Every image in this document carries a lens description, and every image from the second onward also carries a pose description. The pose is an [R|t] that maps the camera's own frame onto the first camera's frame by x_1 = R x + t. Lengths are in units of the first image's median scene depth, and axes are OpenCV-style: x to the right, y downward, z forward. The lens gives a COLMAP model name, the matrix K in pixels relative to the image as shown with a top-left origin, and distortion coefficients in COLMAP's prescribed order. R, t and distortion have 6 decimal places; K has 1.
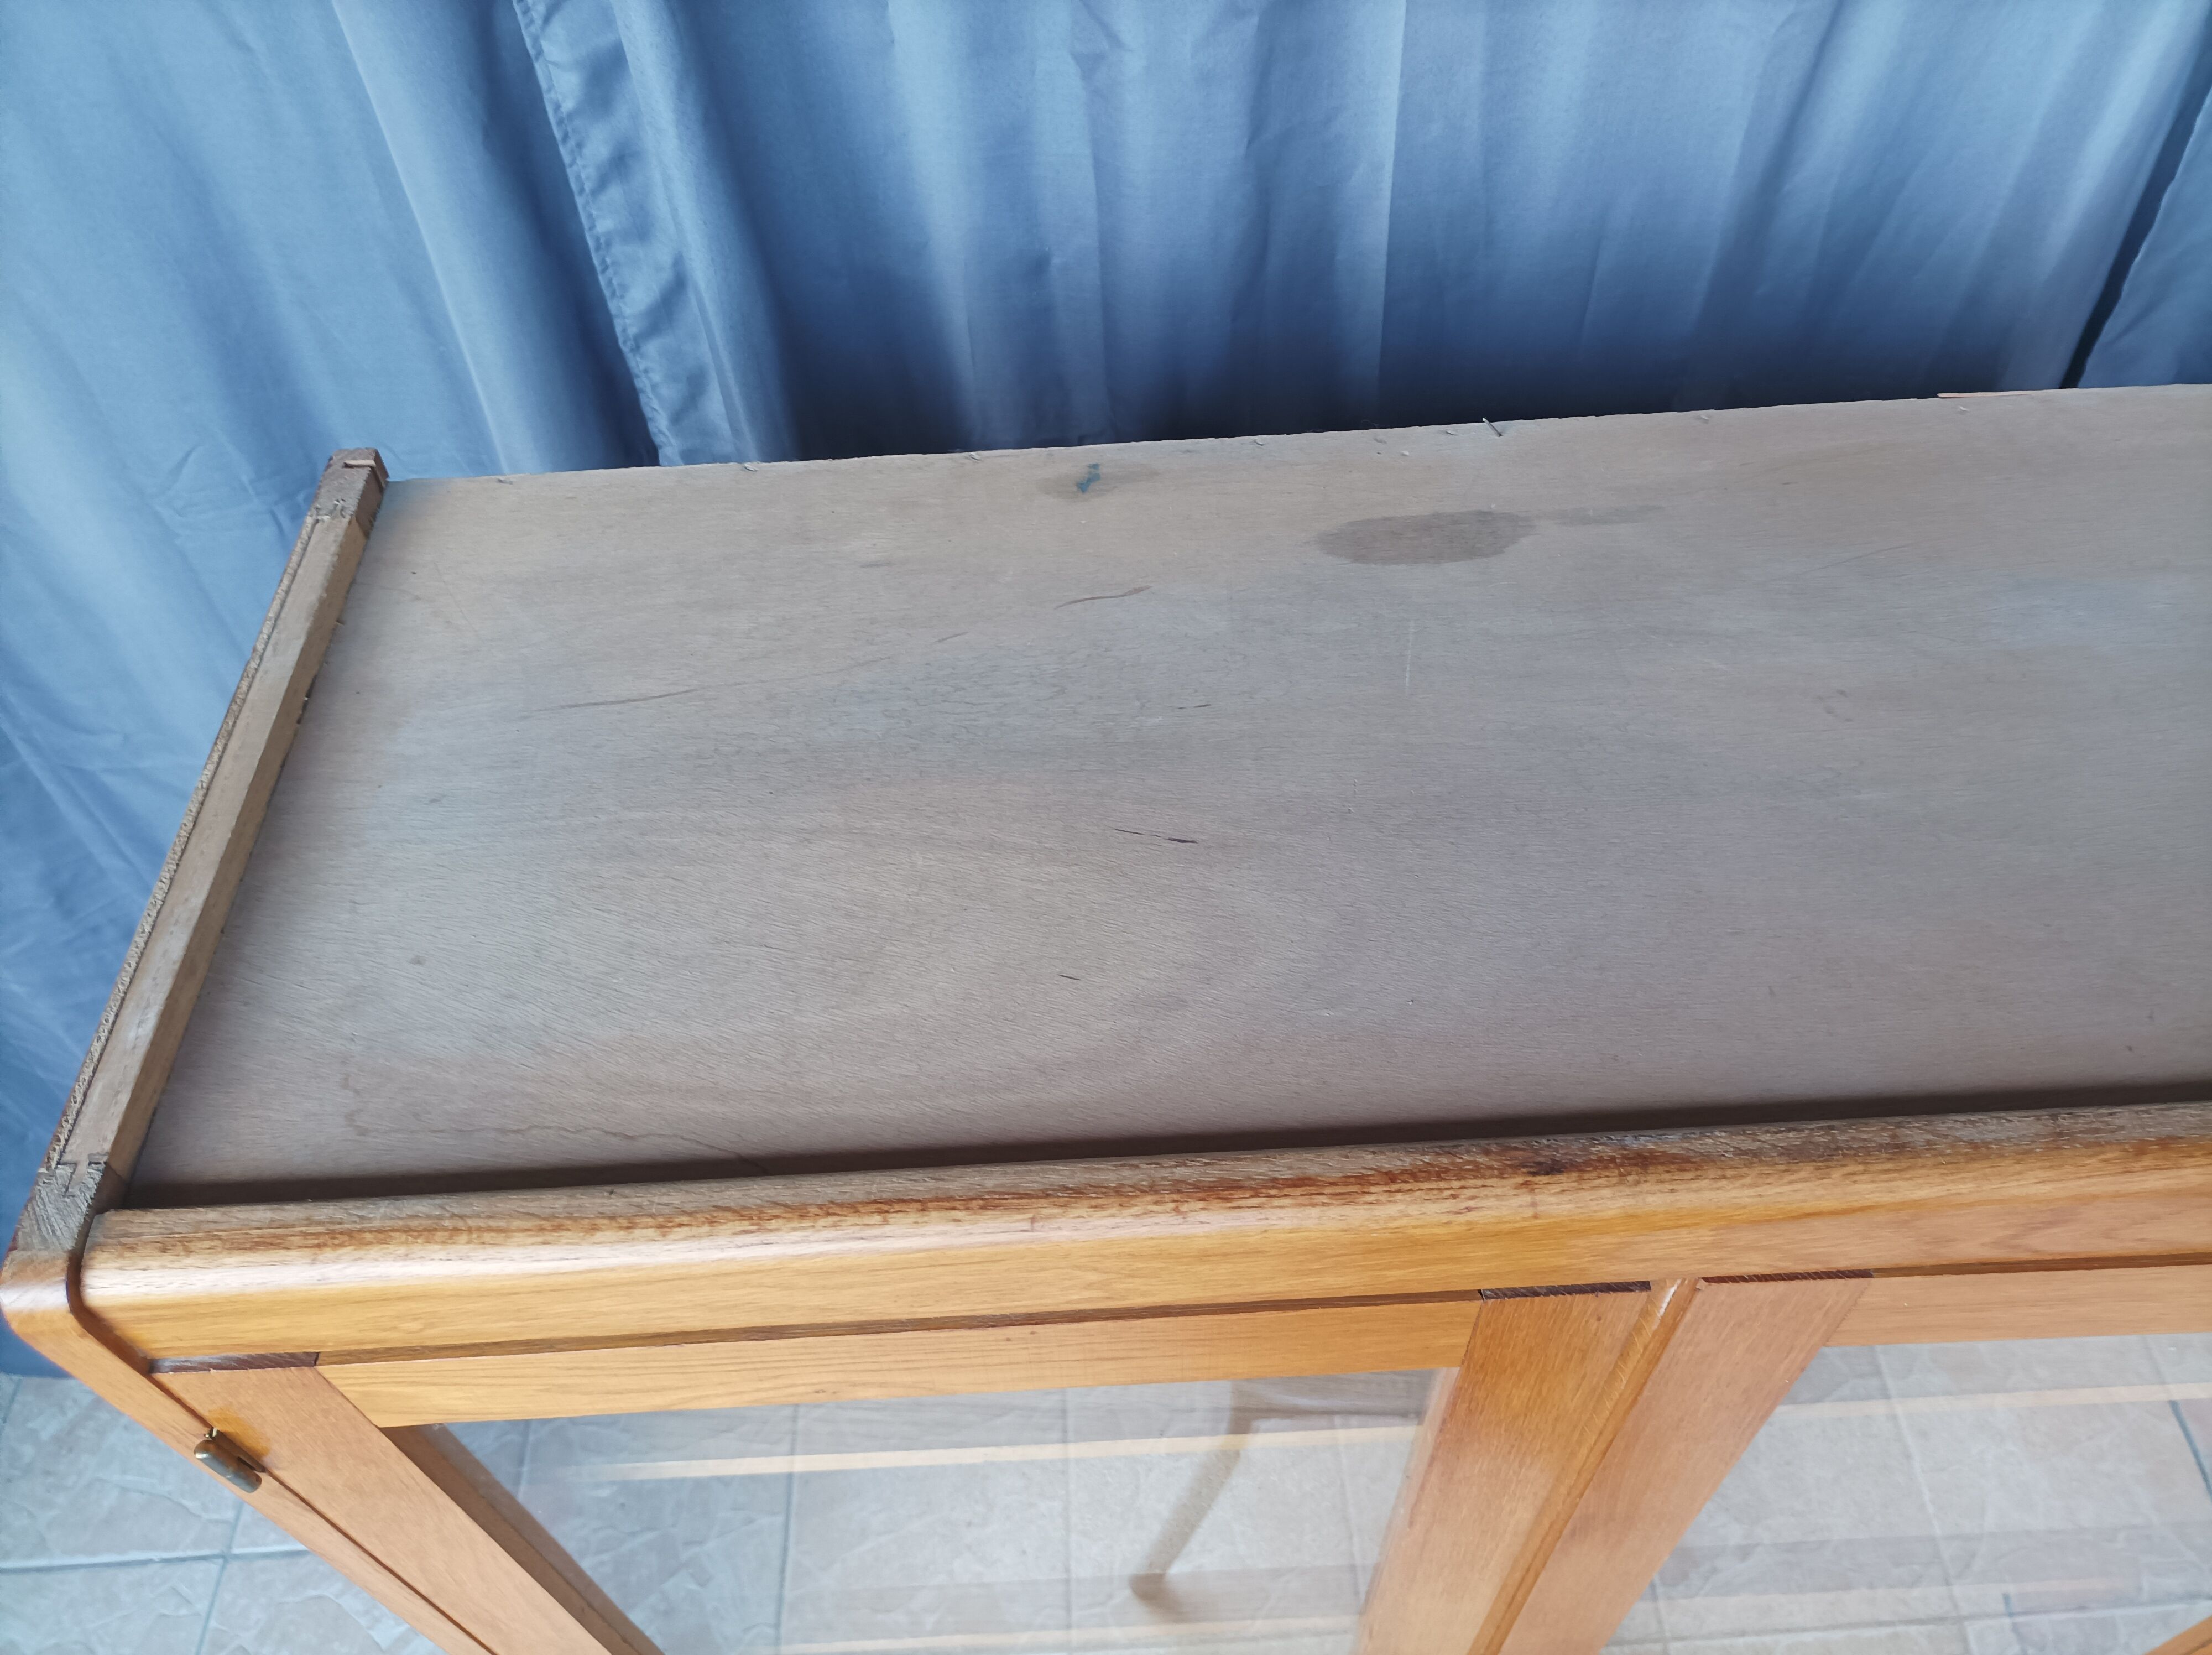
lens RADIAL K [[1673.7, 0, 1110.5], [0, 1673.7, 890.2], [0, 0, 1]] dist [0.021791, -0.013228]
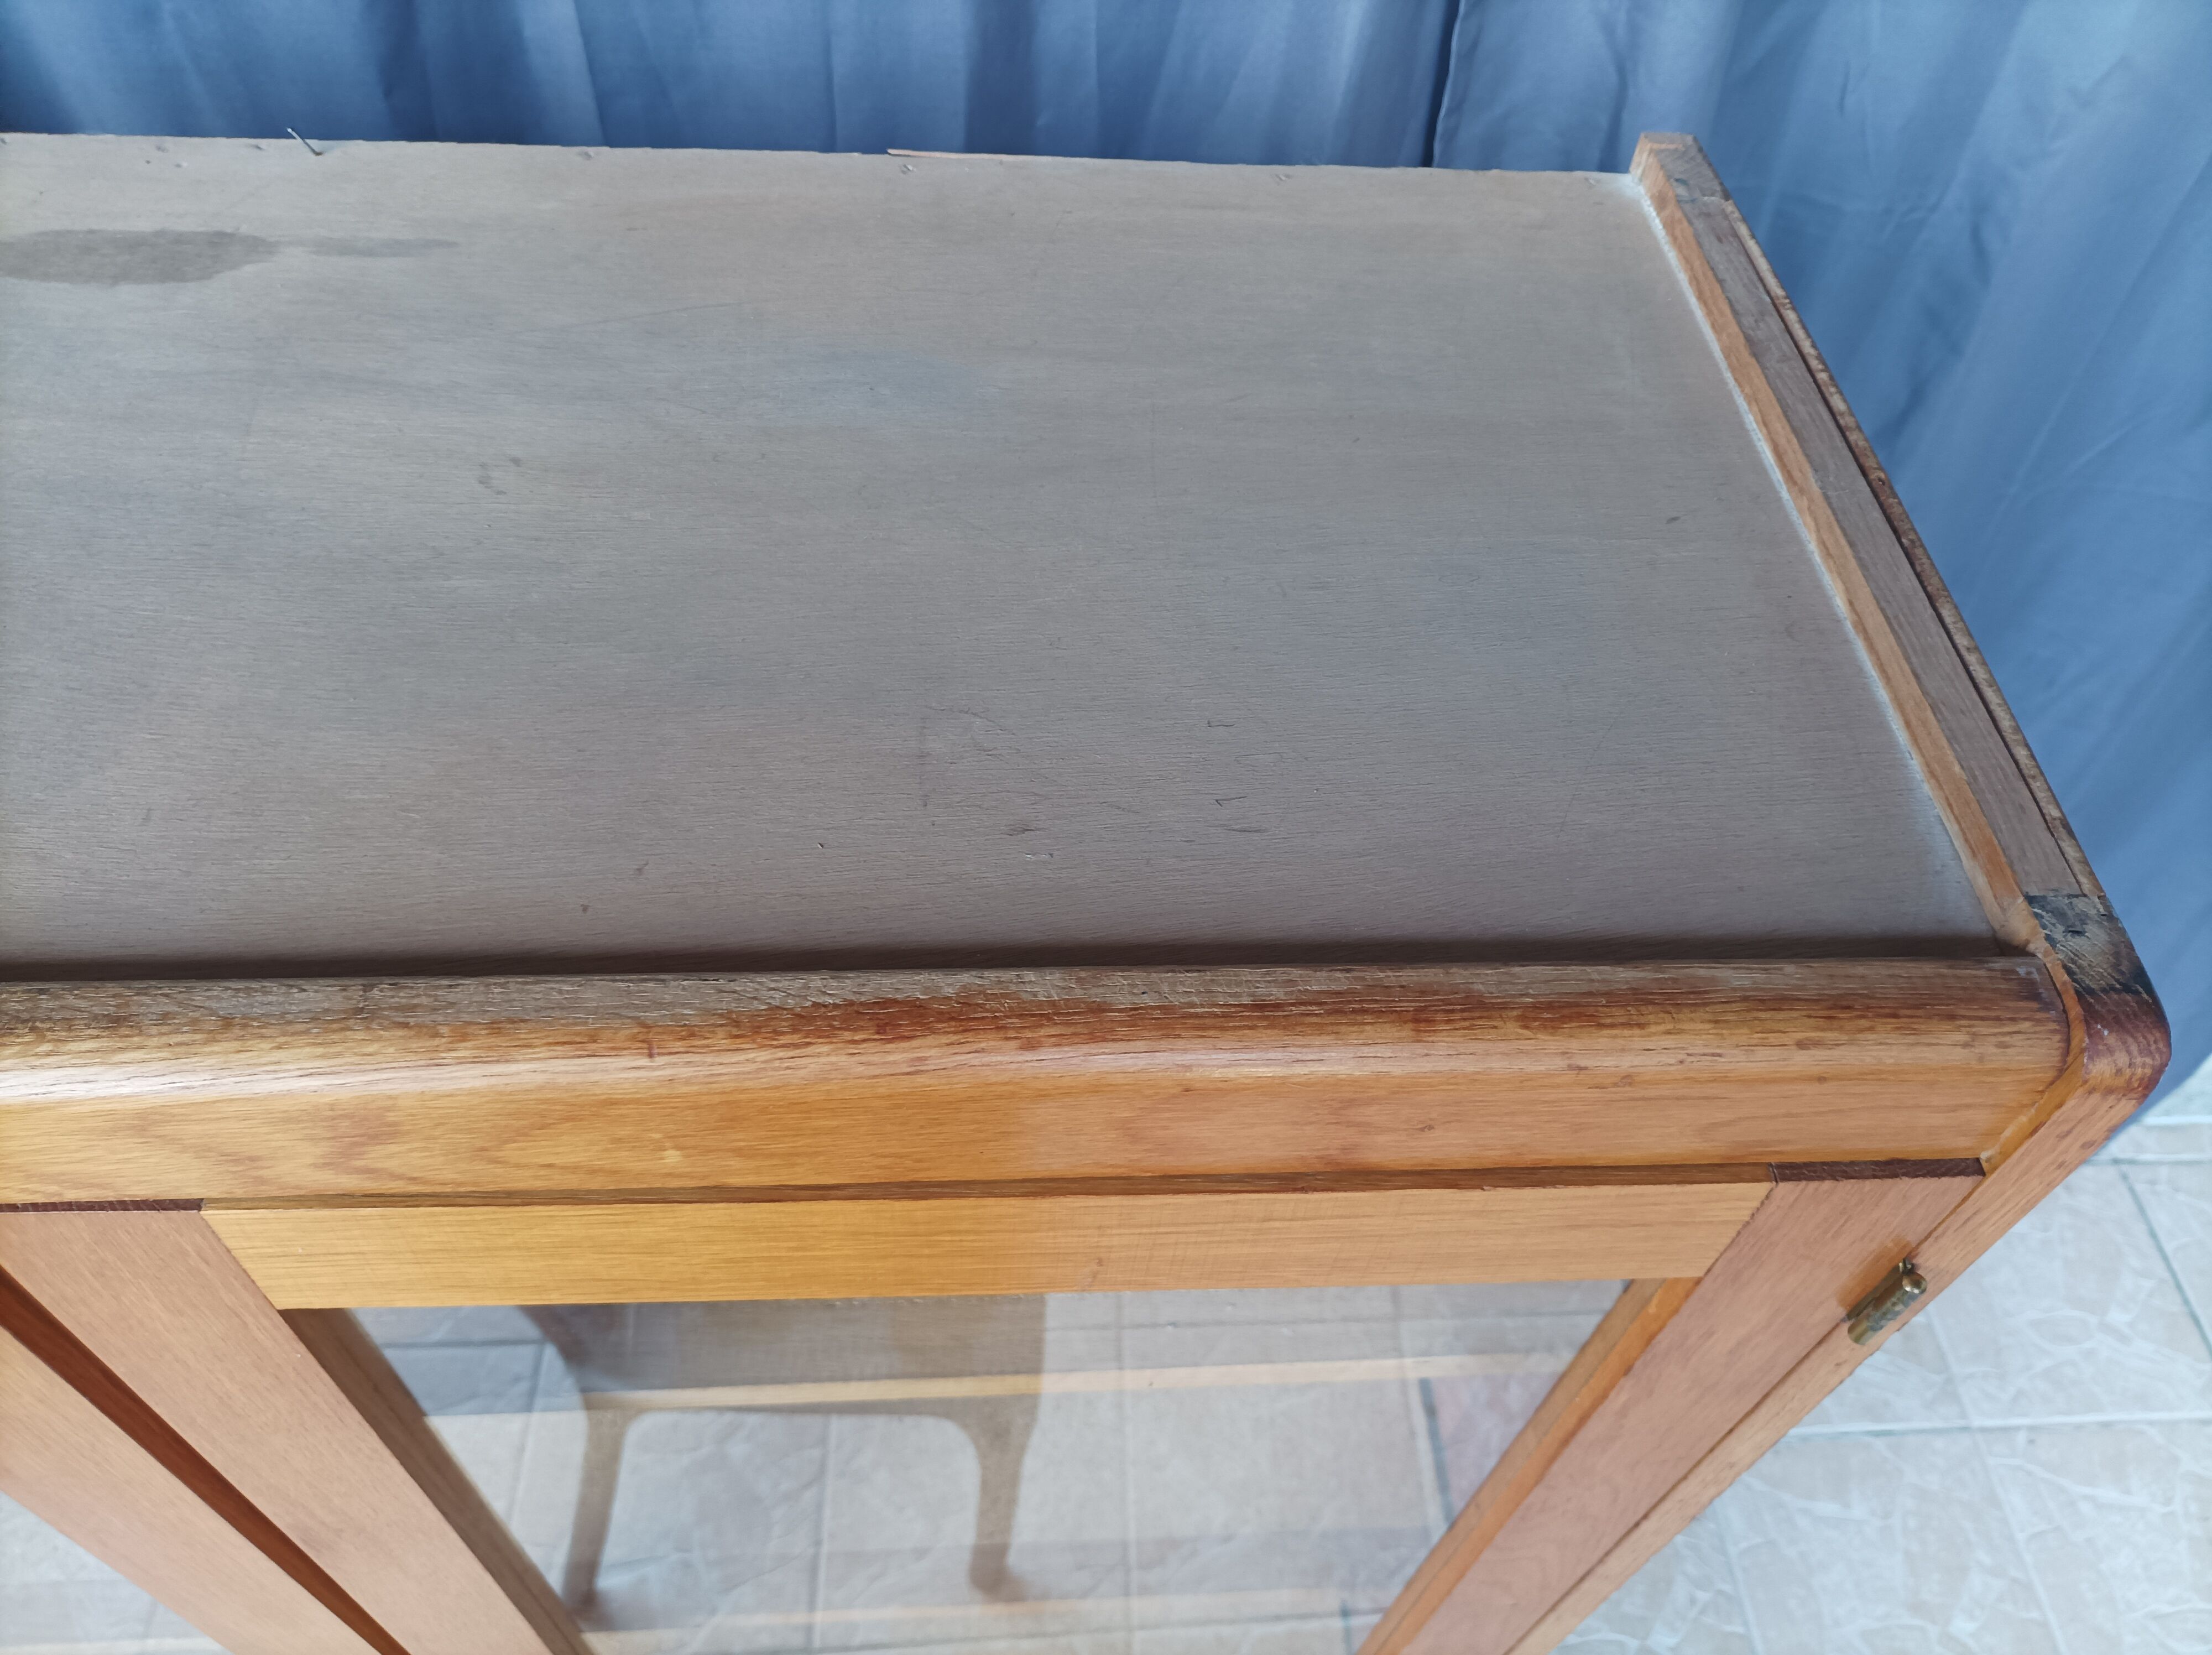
lens RADIAL K [[1673.7, 0, 1110.5], [0, 1673.7, 890.2], [0, 0, 1]] dist [0.021791, -0.013228]
pose [[0.995467, 0.041659, 0.085494, 0.663571], [-0.042759, 0.999024, 0.011075, 0.059087], [-0.084950, -0.014680, 0.996277, 0.216454]]
